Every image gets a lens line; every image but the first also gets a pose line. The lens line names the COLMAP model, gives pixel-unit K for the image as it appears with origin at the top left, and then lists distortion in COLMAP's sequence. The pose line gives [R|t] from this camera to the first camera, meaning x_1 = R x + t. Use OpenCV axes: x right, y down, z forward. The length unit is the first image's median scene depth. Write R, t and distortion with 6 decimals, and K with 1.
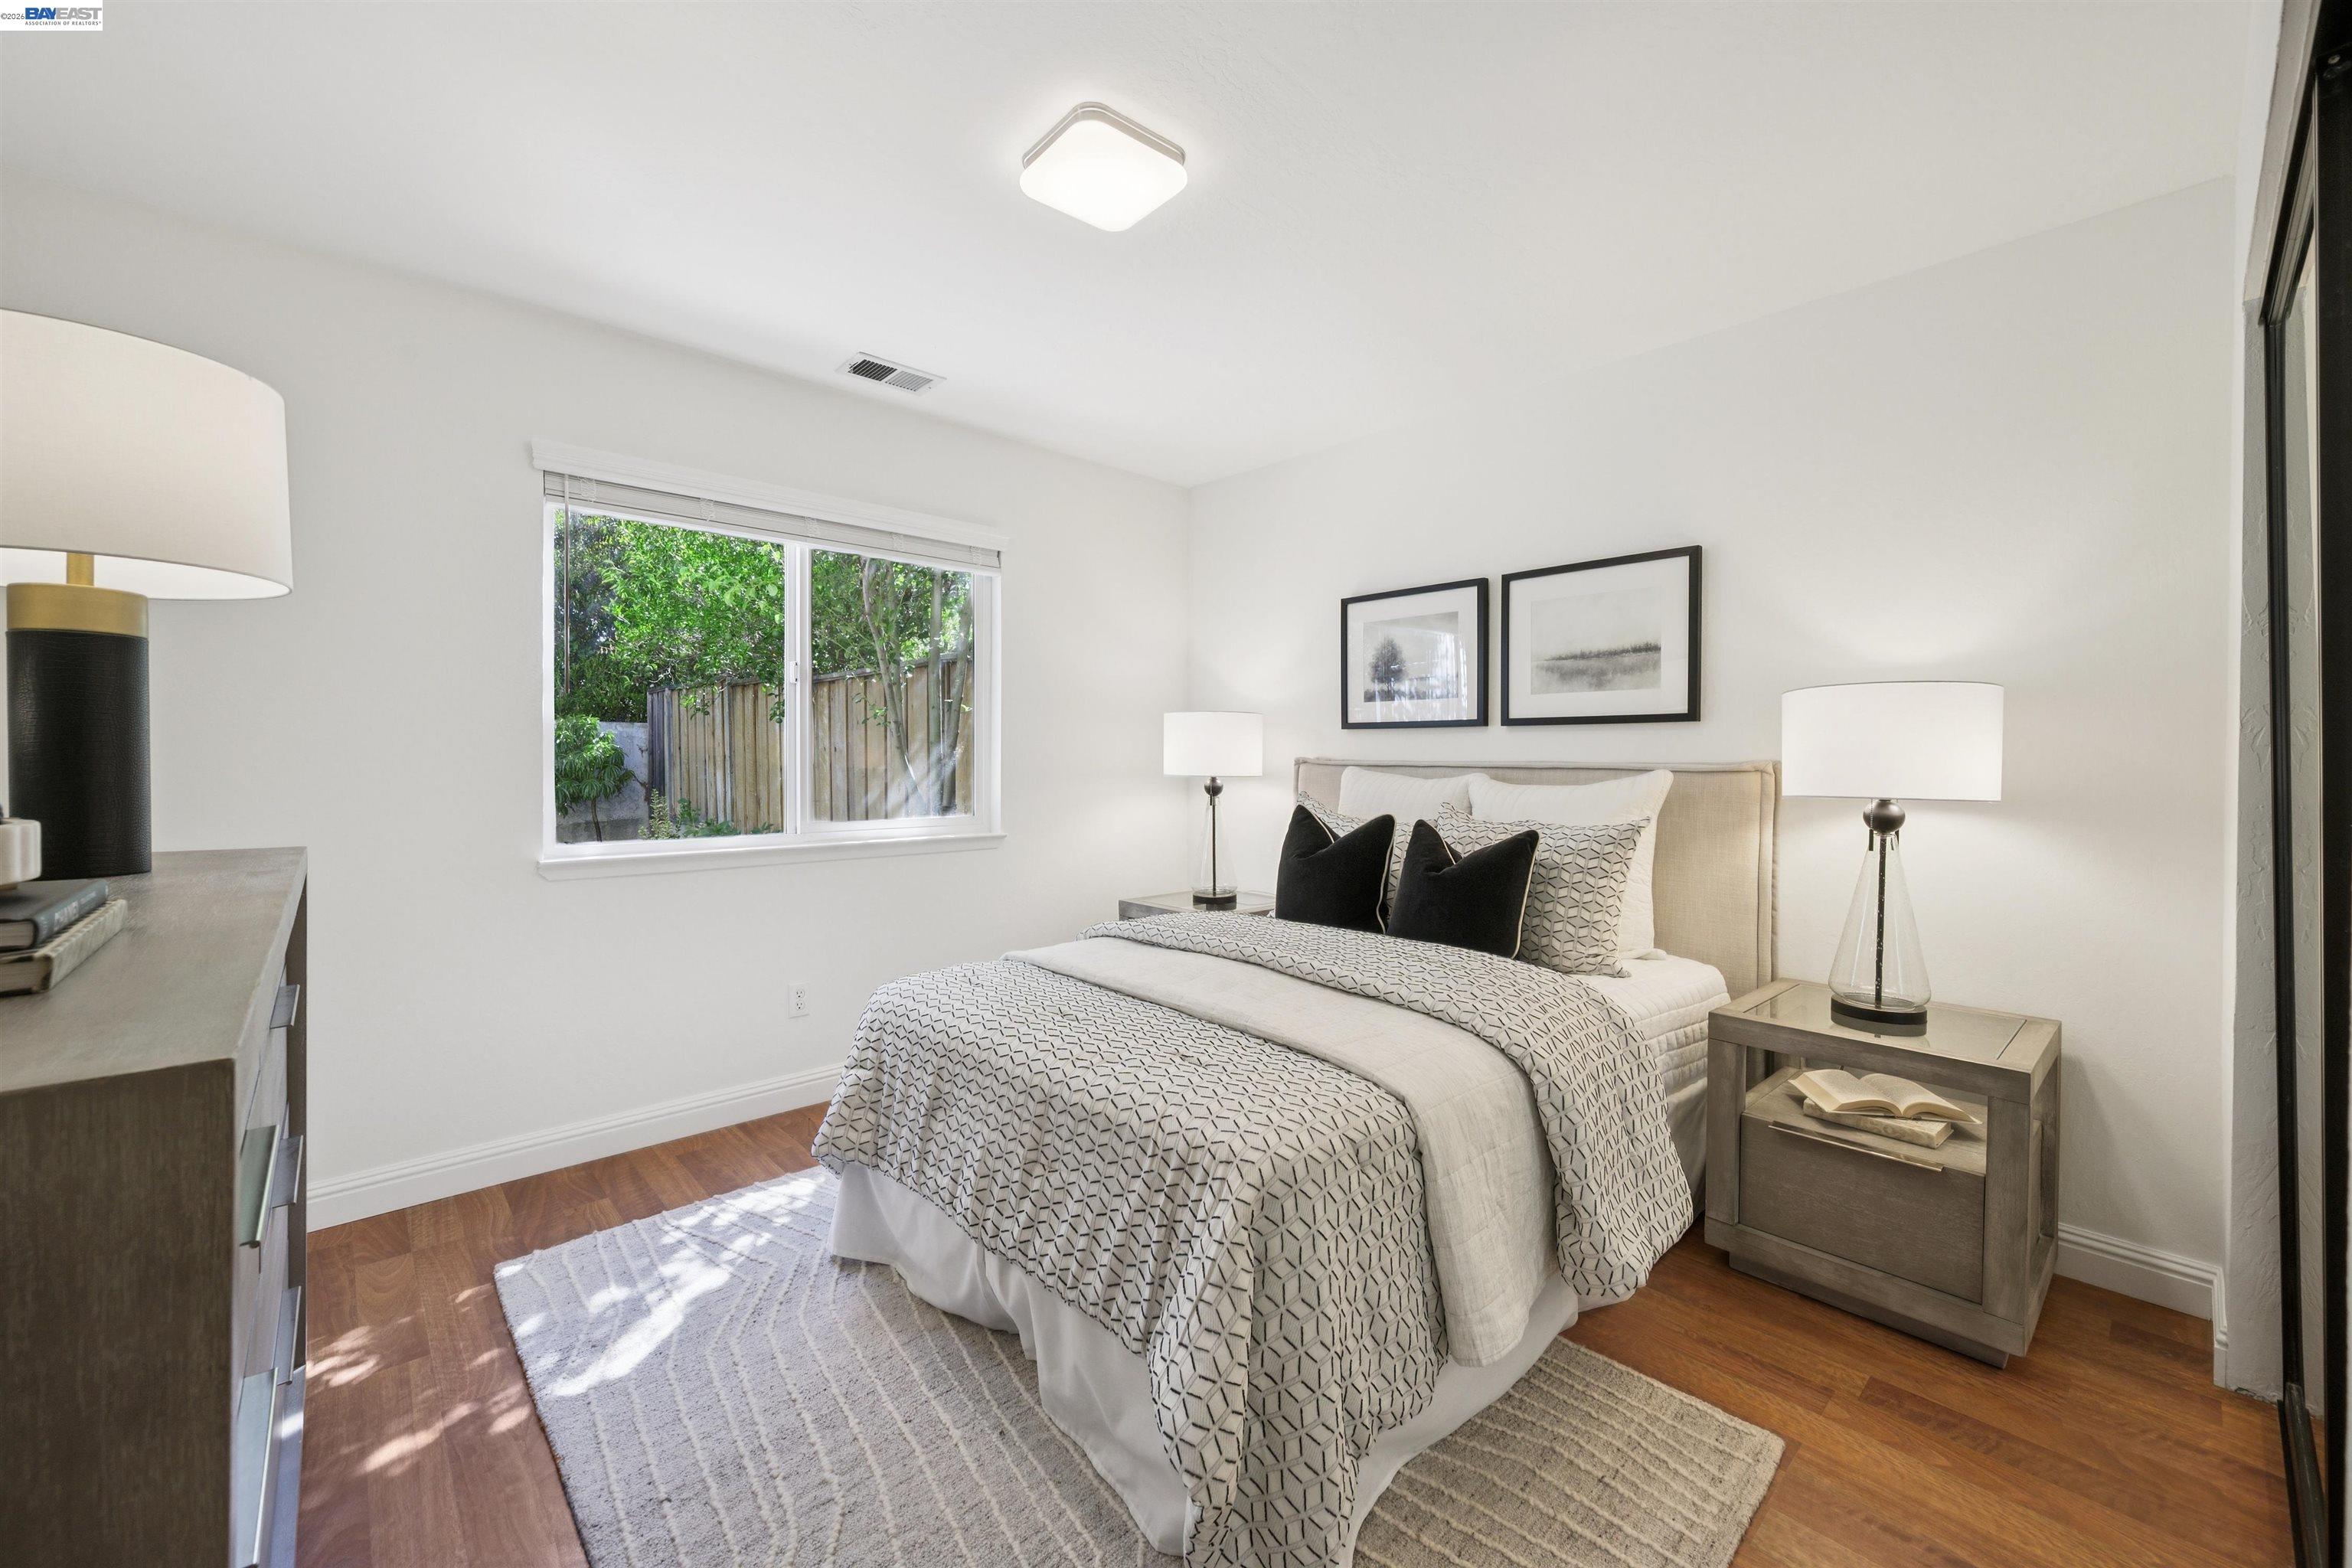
lens RADIAL K [[938.9, 0, 1180.9], [0, 938.9, 766.1], [0, 0, 1]] dist [-0.001689, -0.000265]
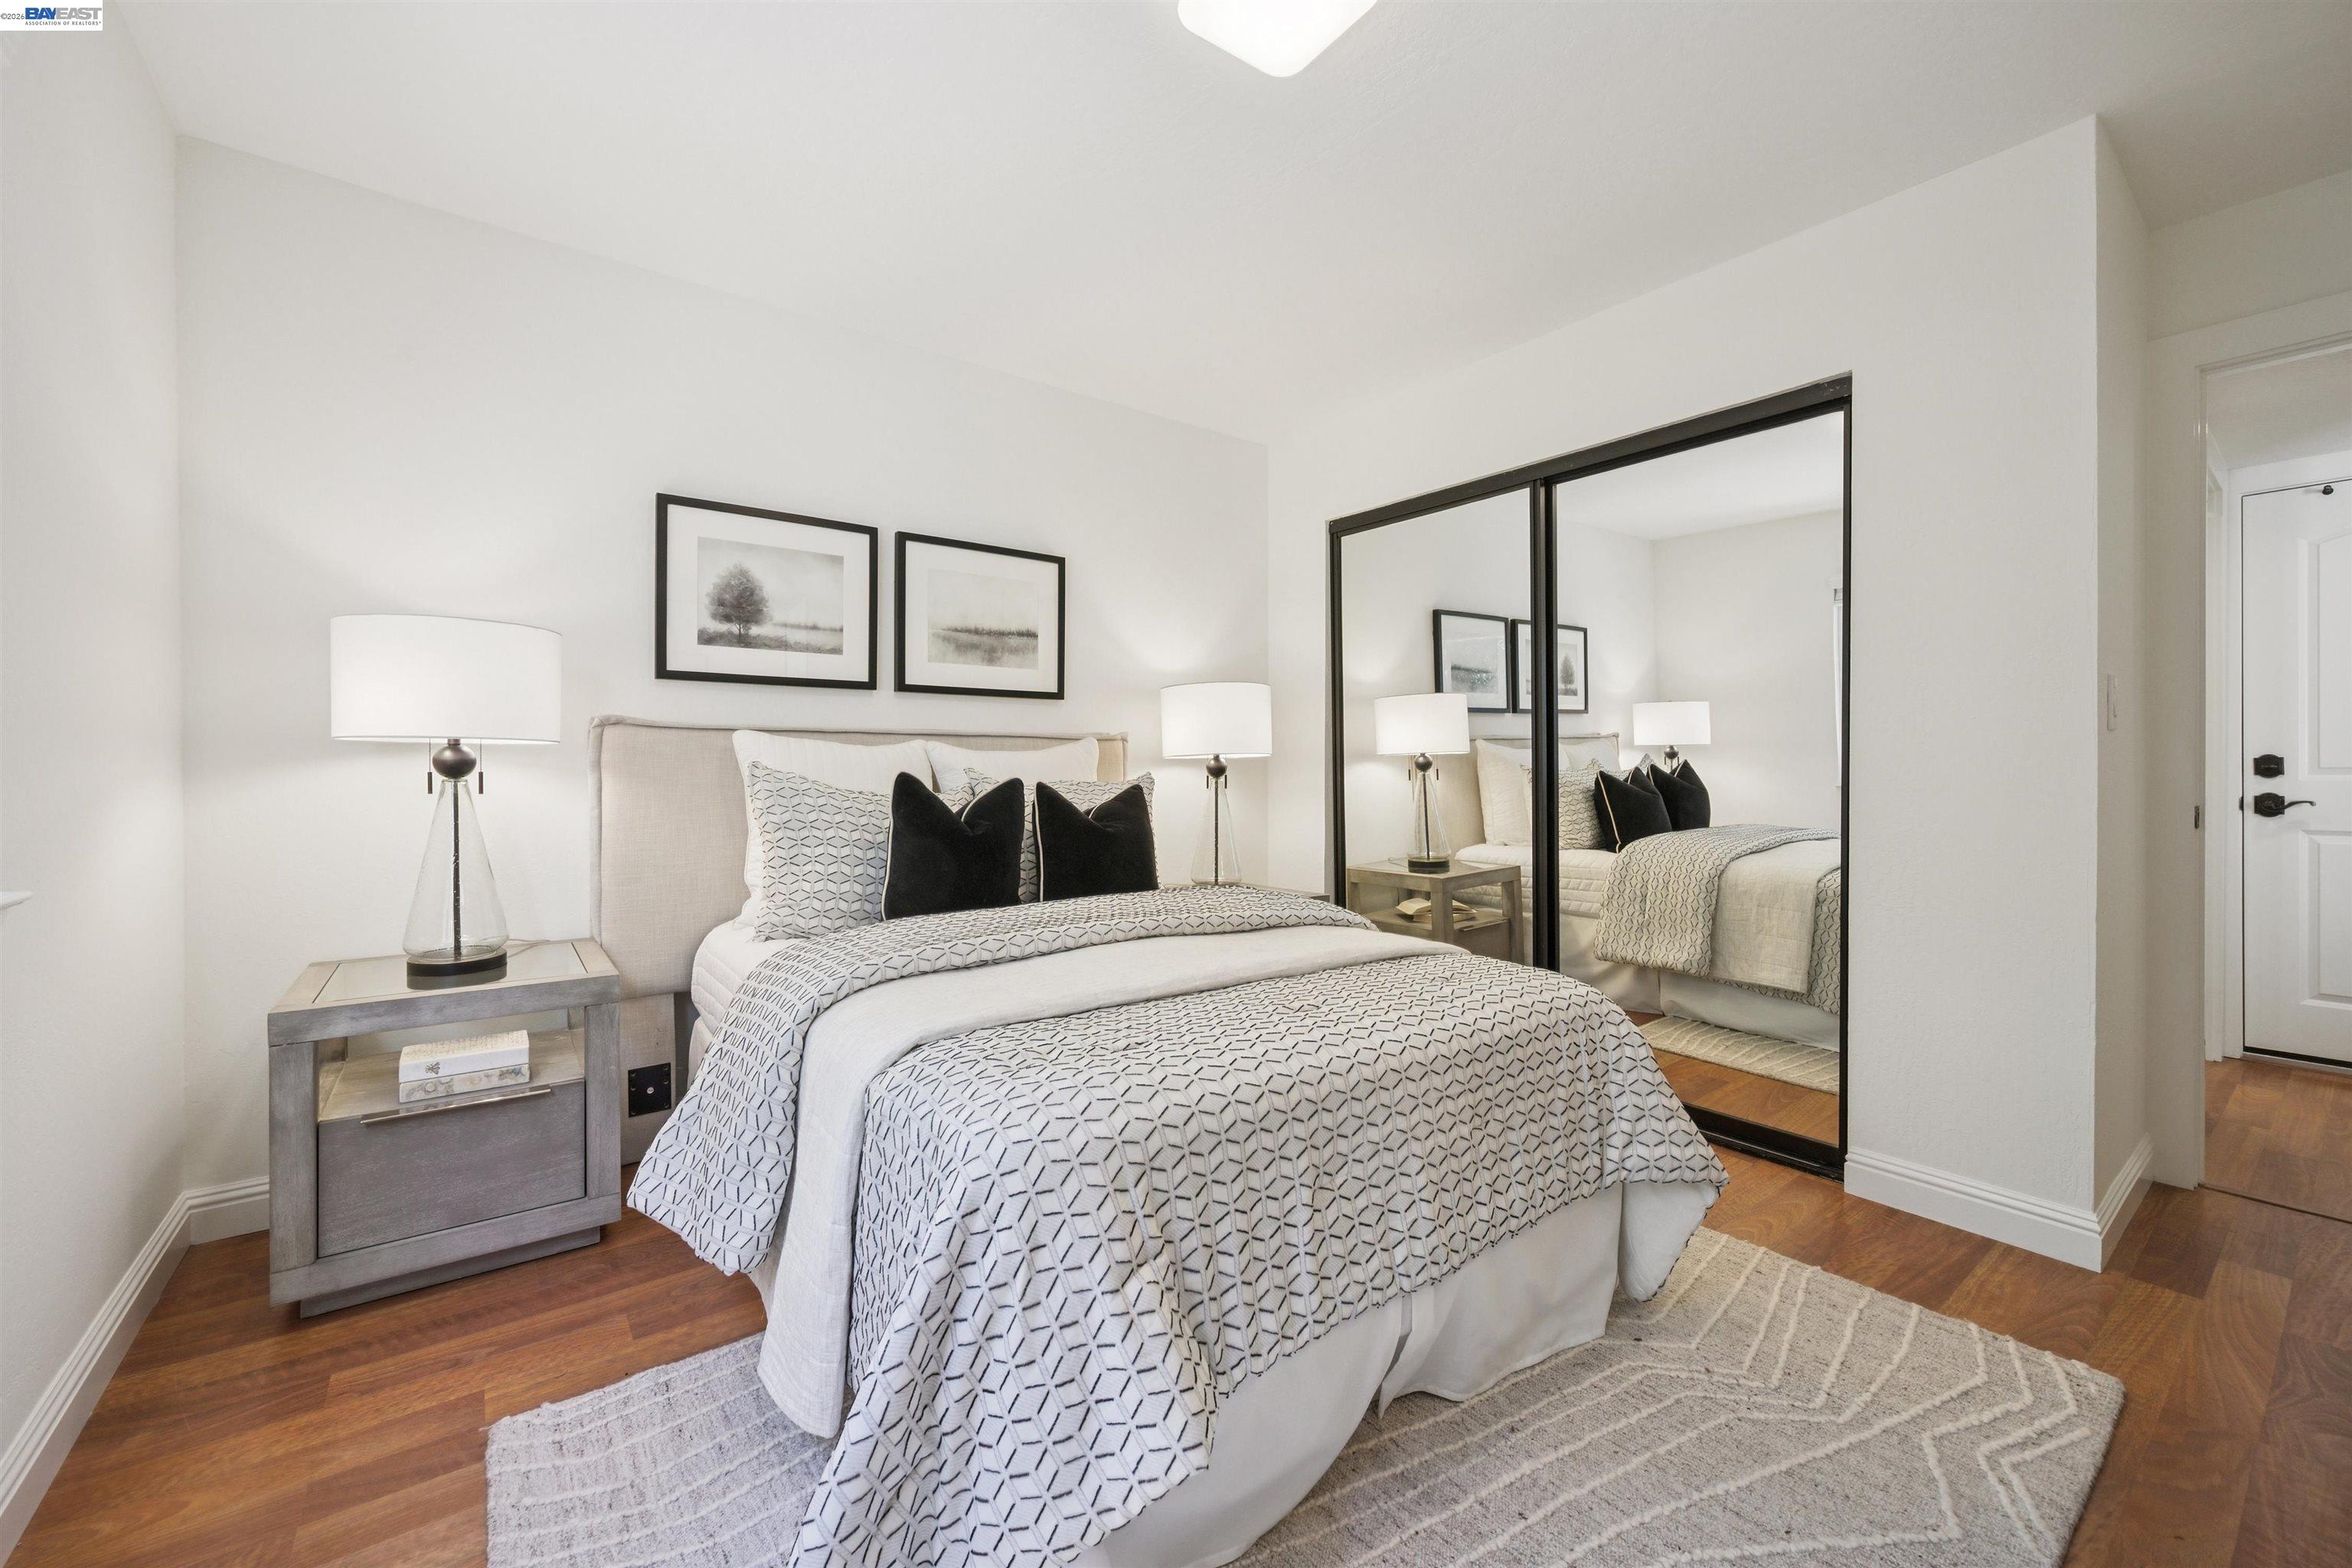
lens RADIAL K [[899.6, 0, 1166.3], [0, 899.6, 793.2], [0, 0, 1]] dist [0.014419, -0.000030]
pose [[0.103011, -0.069536, 0.992247, -0.553336], [-0.016647, 0.997293, 0.071618, -0.008943], [-0.994541, -0.023896, 0.101575, 0.628712]]
